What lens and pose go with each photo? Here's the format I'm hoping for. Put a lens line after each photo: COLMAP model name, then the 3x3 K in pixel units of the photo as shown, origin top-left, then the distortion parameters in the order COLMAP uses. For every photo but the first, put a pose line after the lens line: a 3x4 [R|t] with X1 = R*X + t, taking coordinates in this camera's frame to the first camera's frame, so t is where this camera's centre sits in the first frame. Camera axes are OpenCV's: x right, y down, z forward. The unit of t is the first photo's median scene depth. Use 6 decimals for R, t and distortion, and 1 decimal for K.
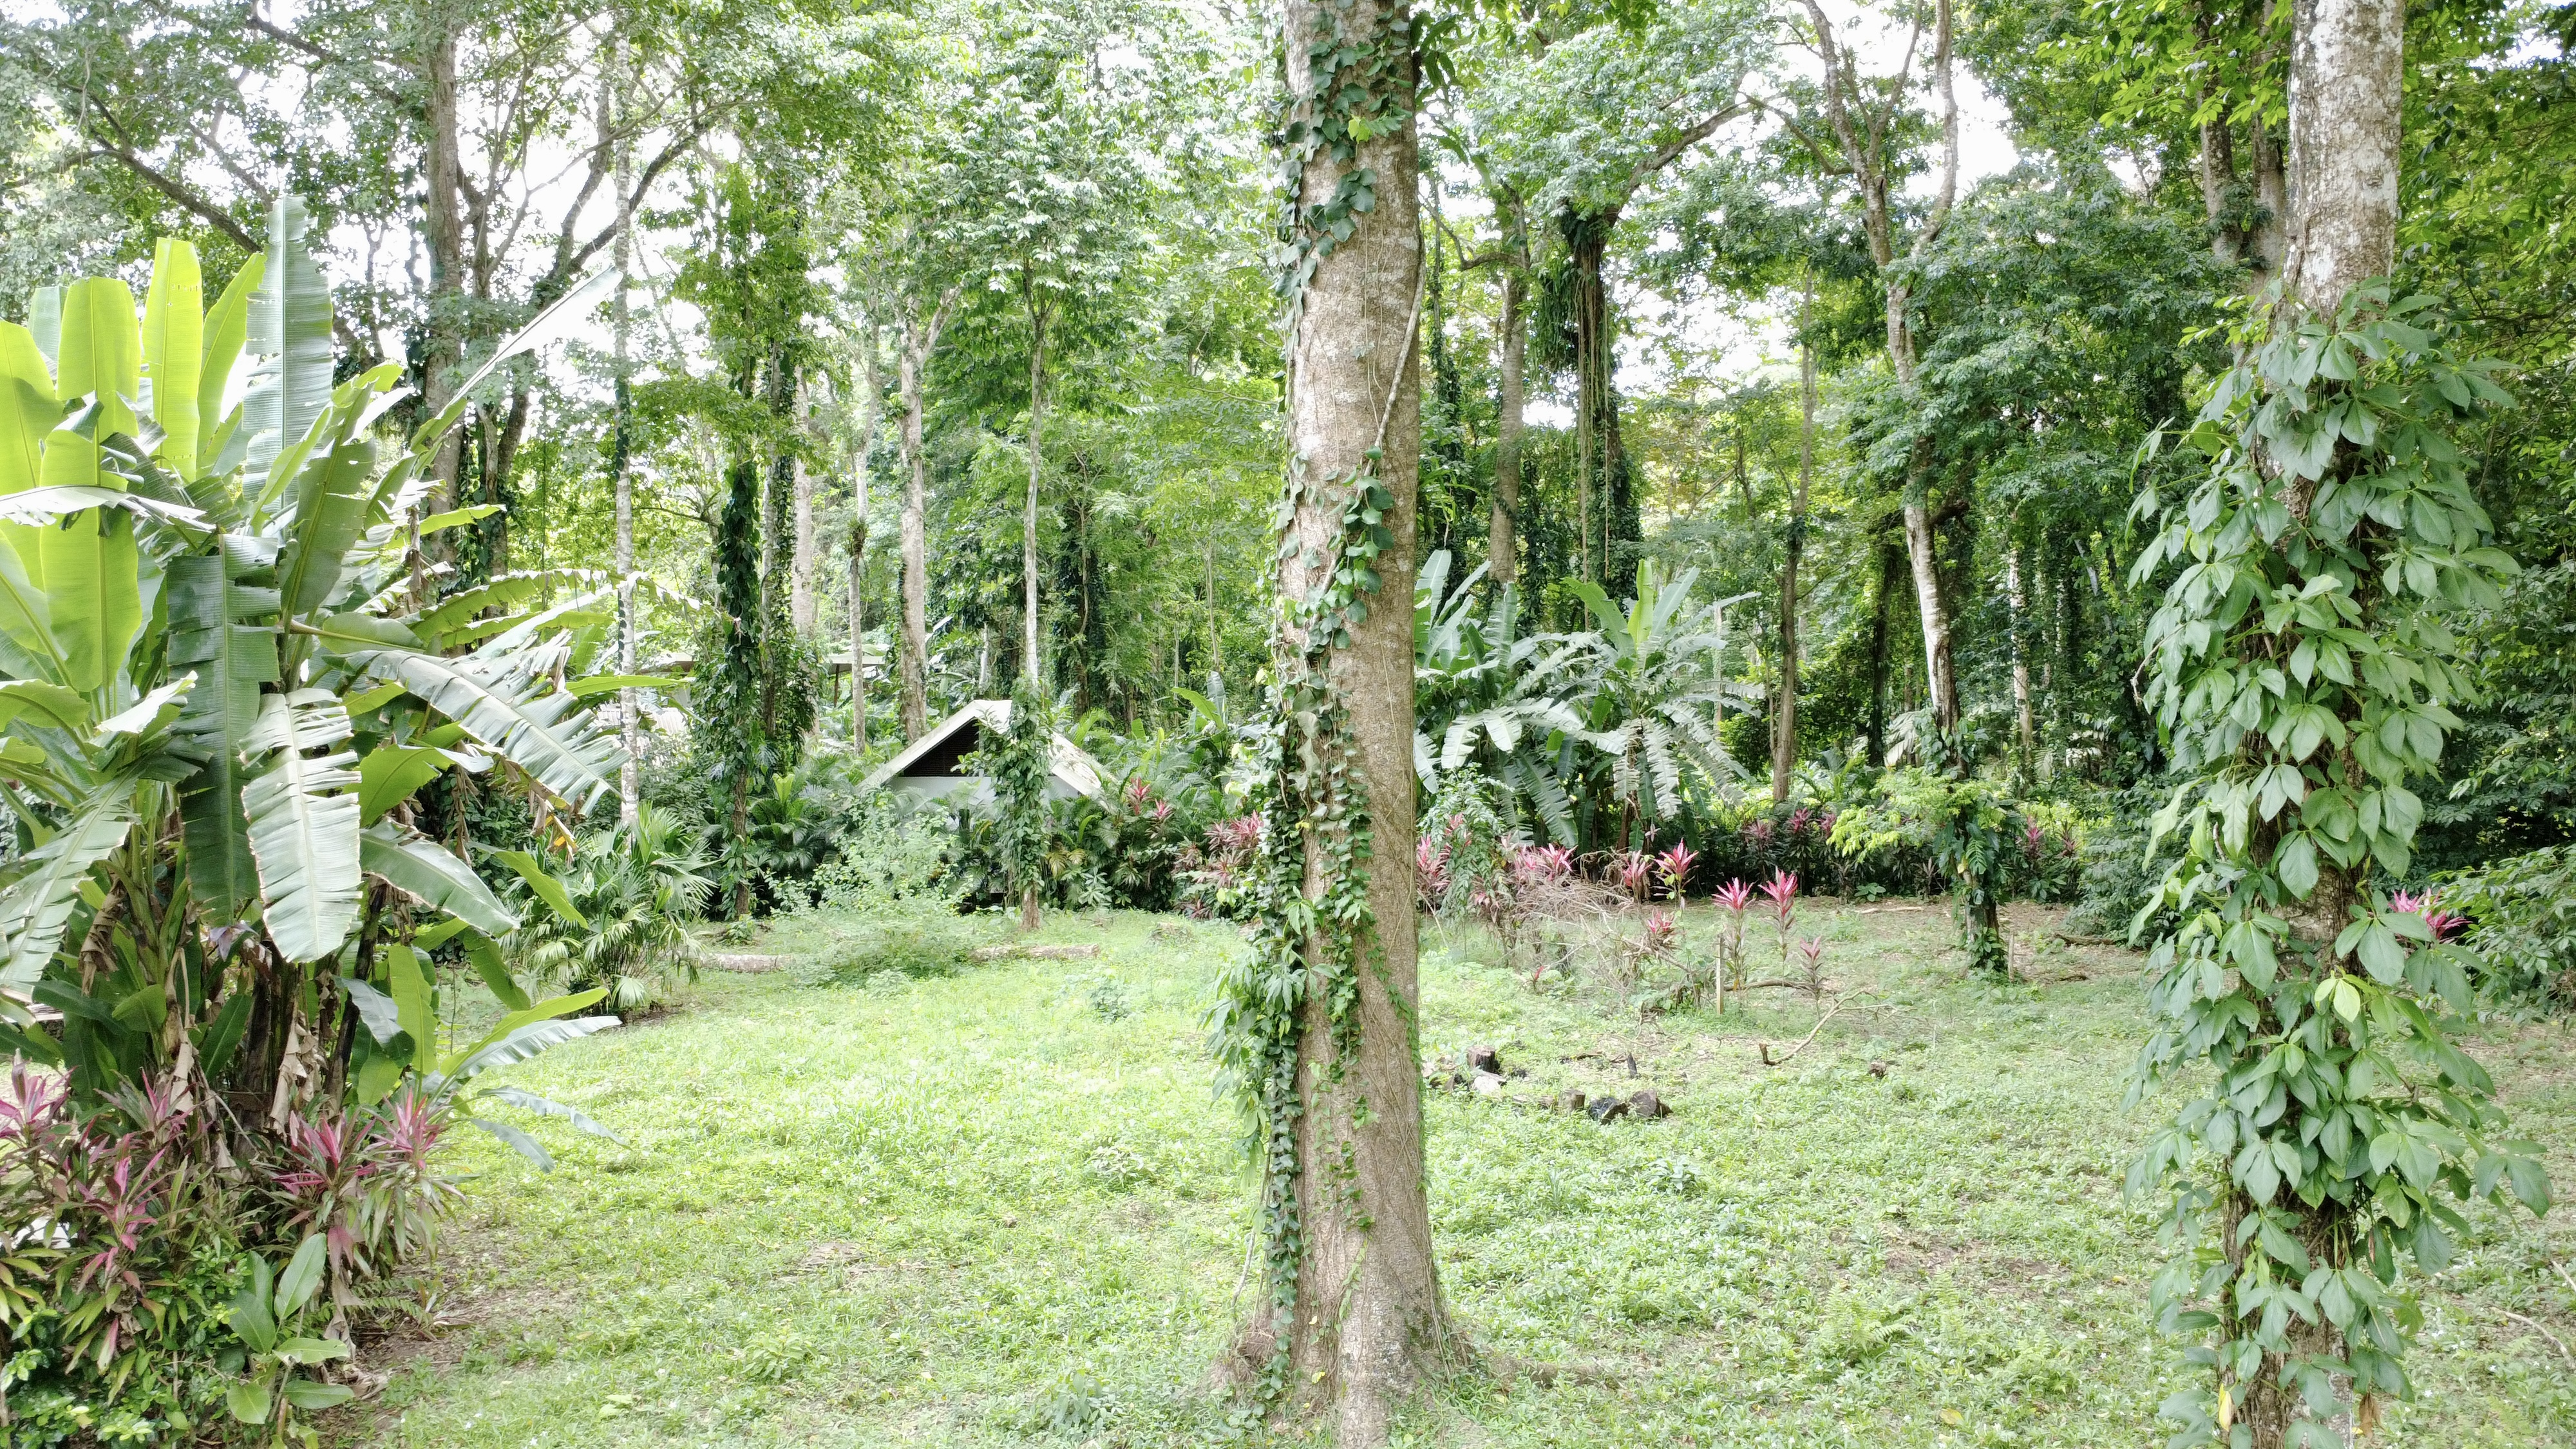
lens RADIAL K [[1864.0, 0, 1284.1], [0, 1864.0, 738.9], [0, 0, 1]] dist [-0.001898, 0.006400]
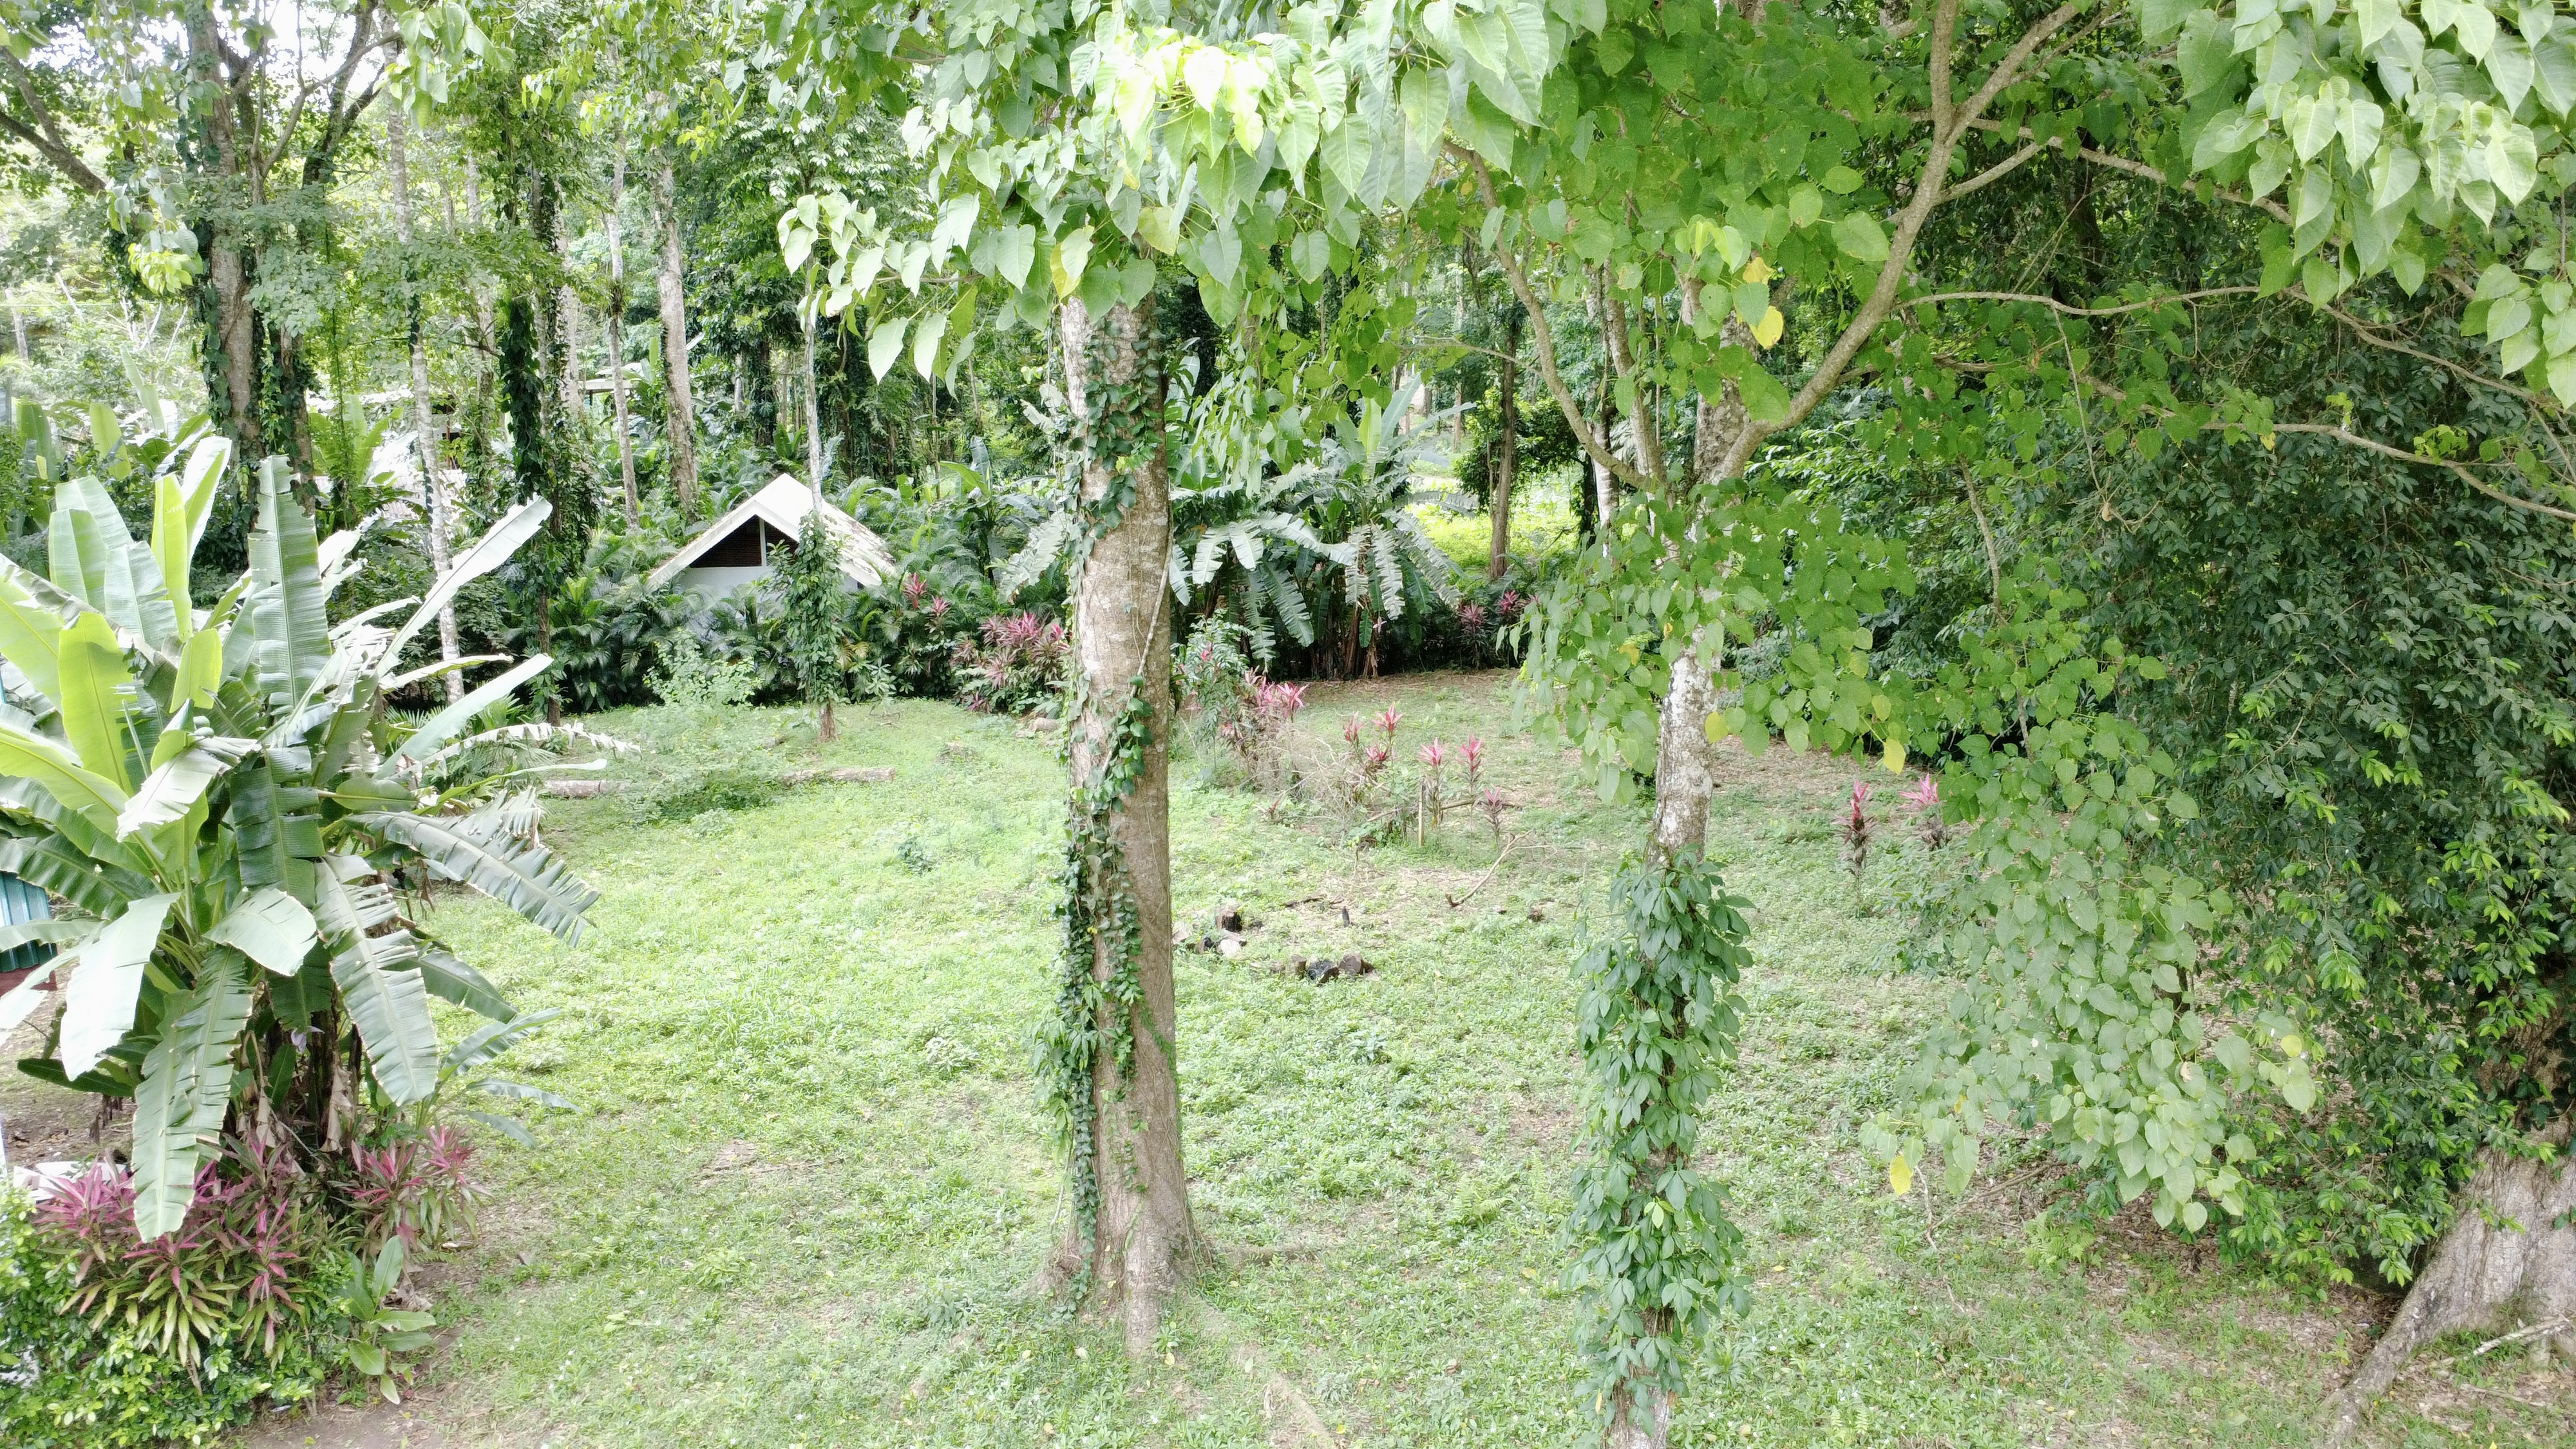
lens RADIAL K [[1864.0, 0, 1284.1], [0, 1864.0, 738.9], [0, 0, 1]] dist [-0.001898, 0.006400]
pose [[0.991460, -0.028288, 0.127304, -0.014621], [0.001914, 0.979241, 0.202690, -0.253552], [-0.130395, -0.200715, 0.970933, -0.247349]]
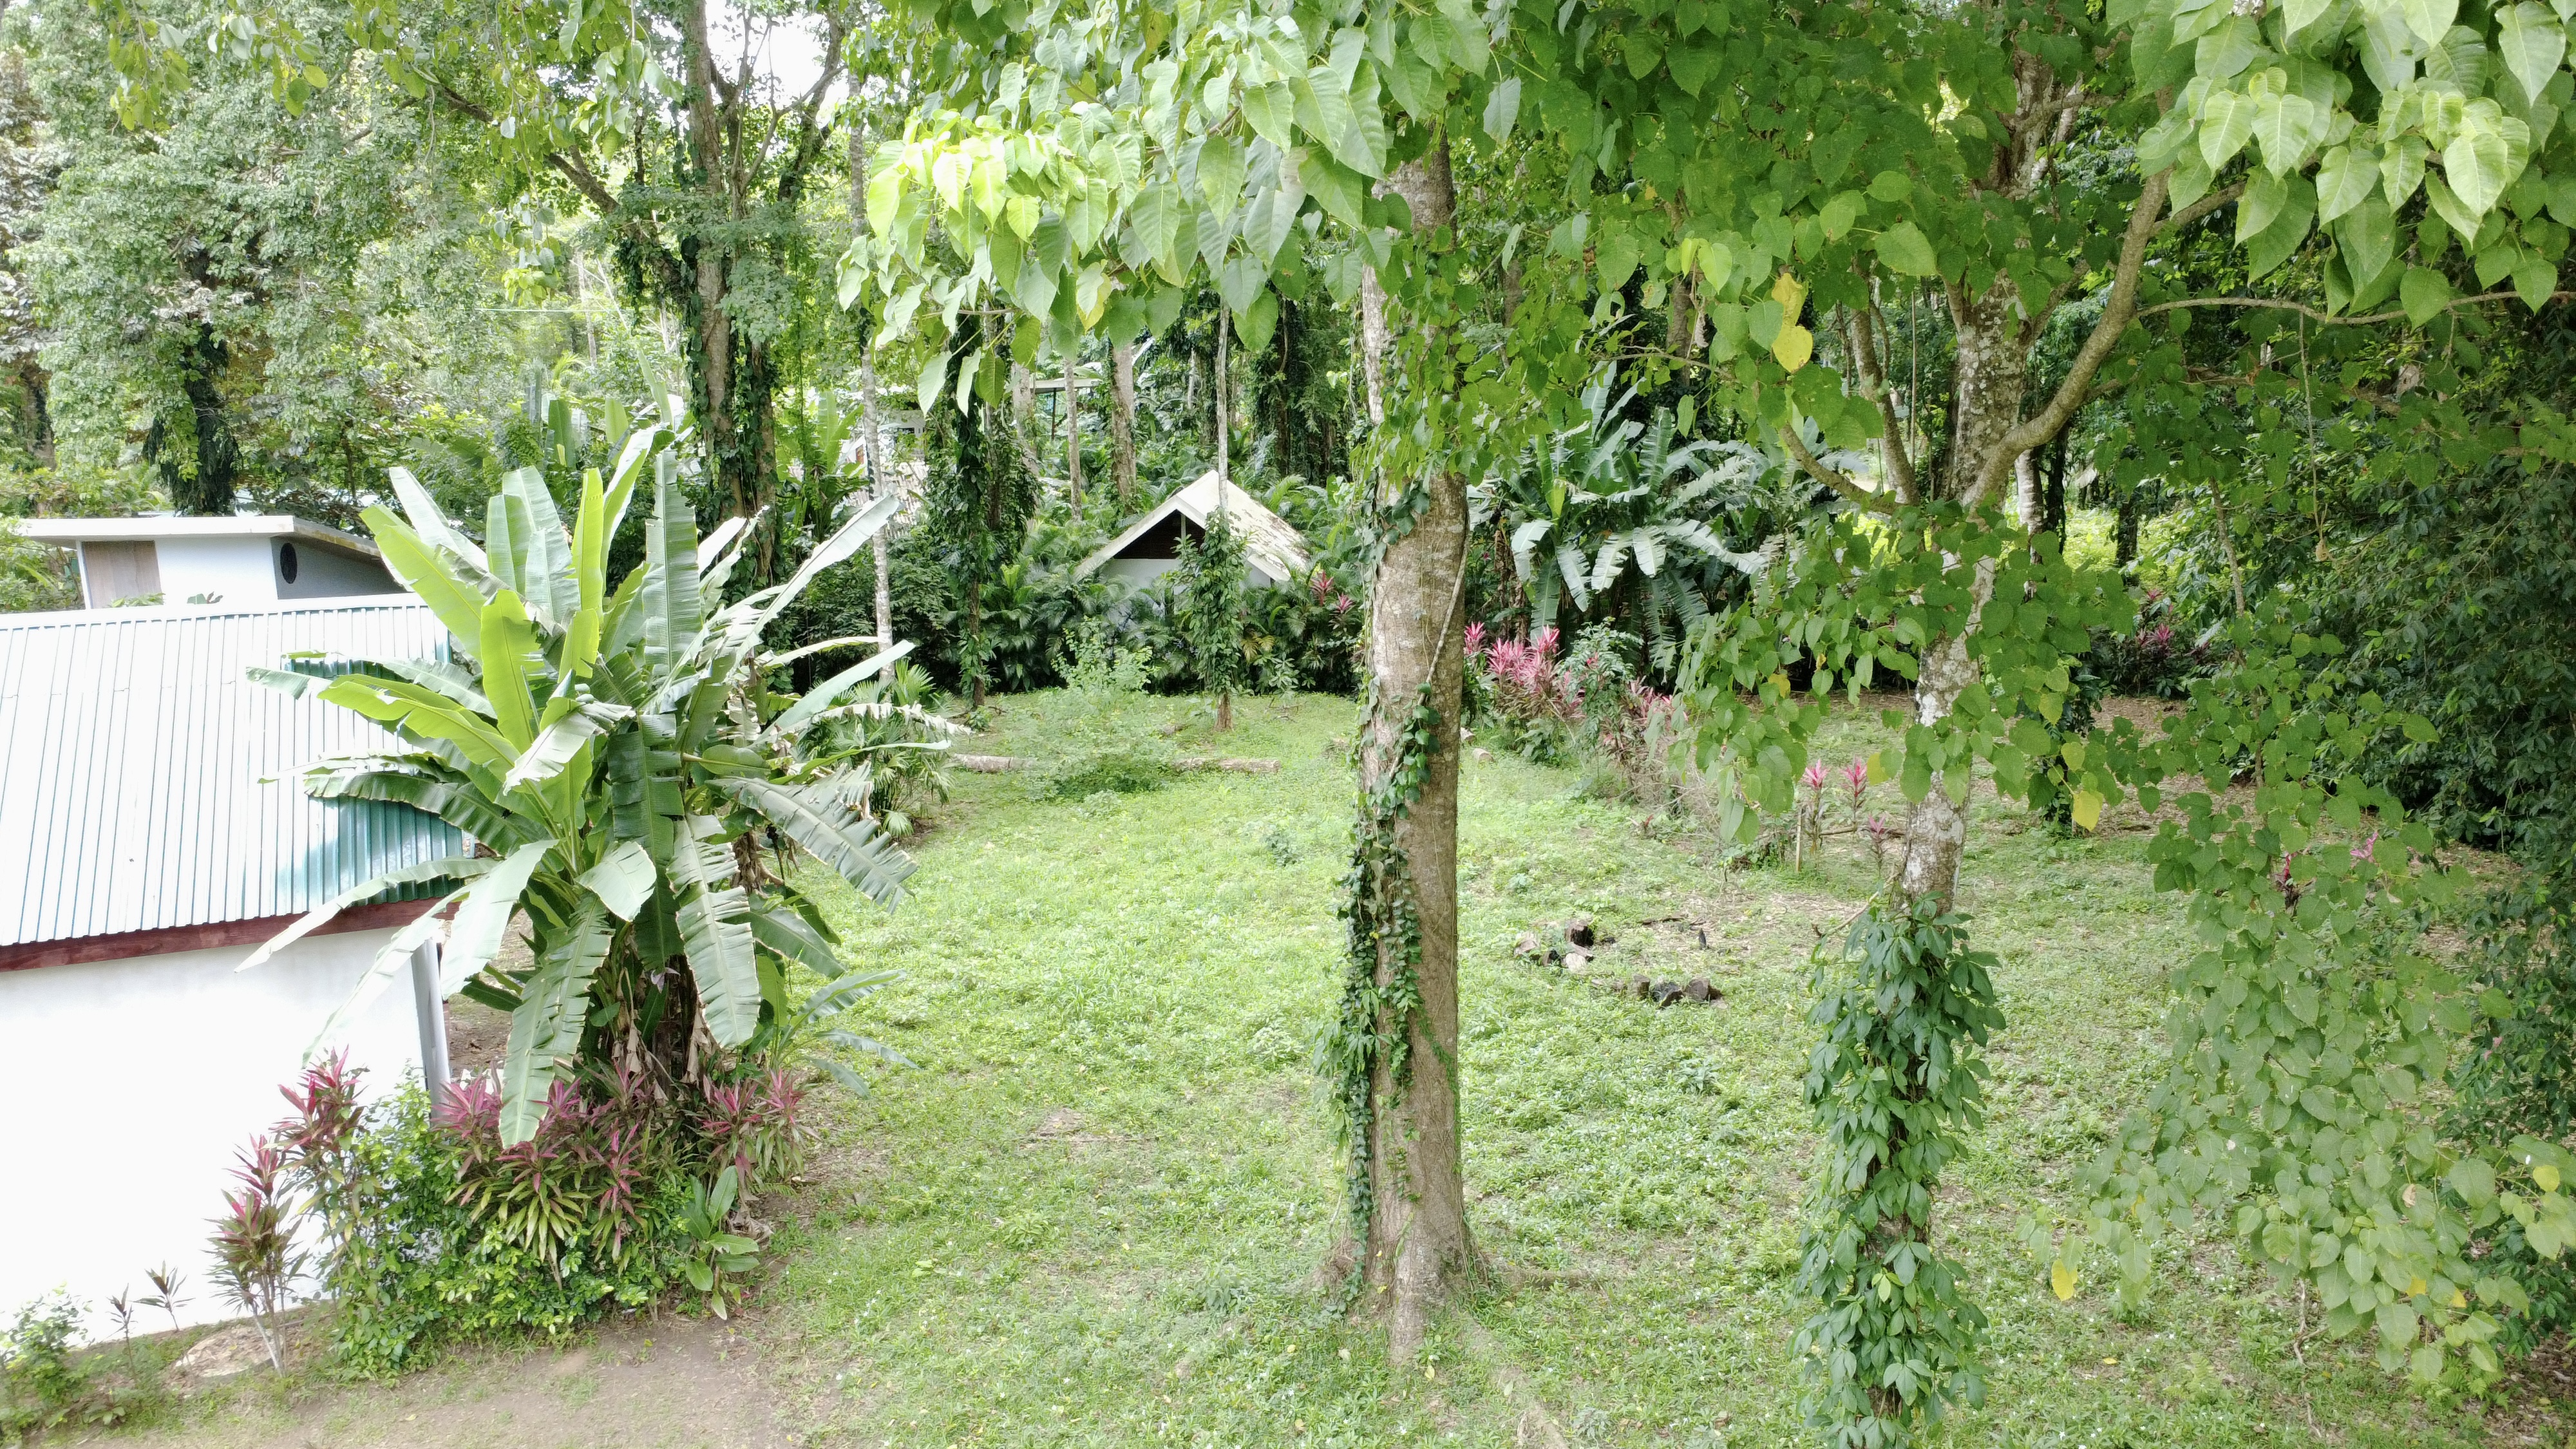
lens RADIAL K [[1864.0, 0, 1284.1], [0, 1864.0, 738.9], [0, 0, 1]] dist [-0.001898, 0.006400]
pose [[0.993235, 0.022730, -0.113874, 0.065987], [0.000836, 0.979229, 0.202754, -0.256471], [0.116118, -0.201478, 0.972586, -0.241941]]
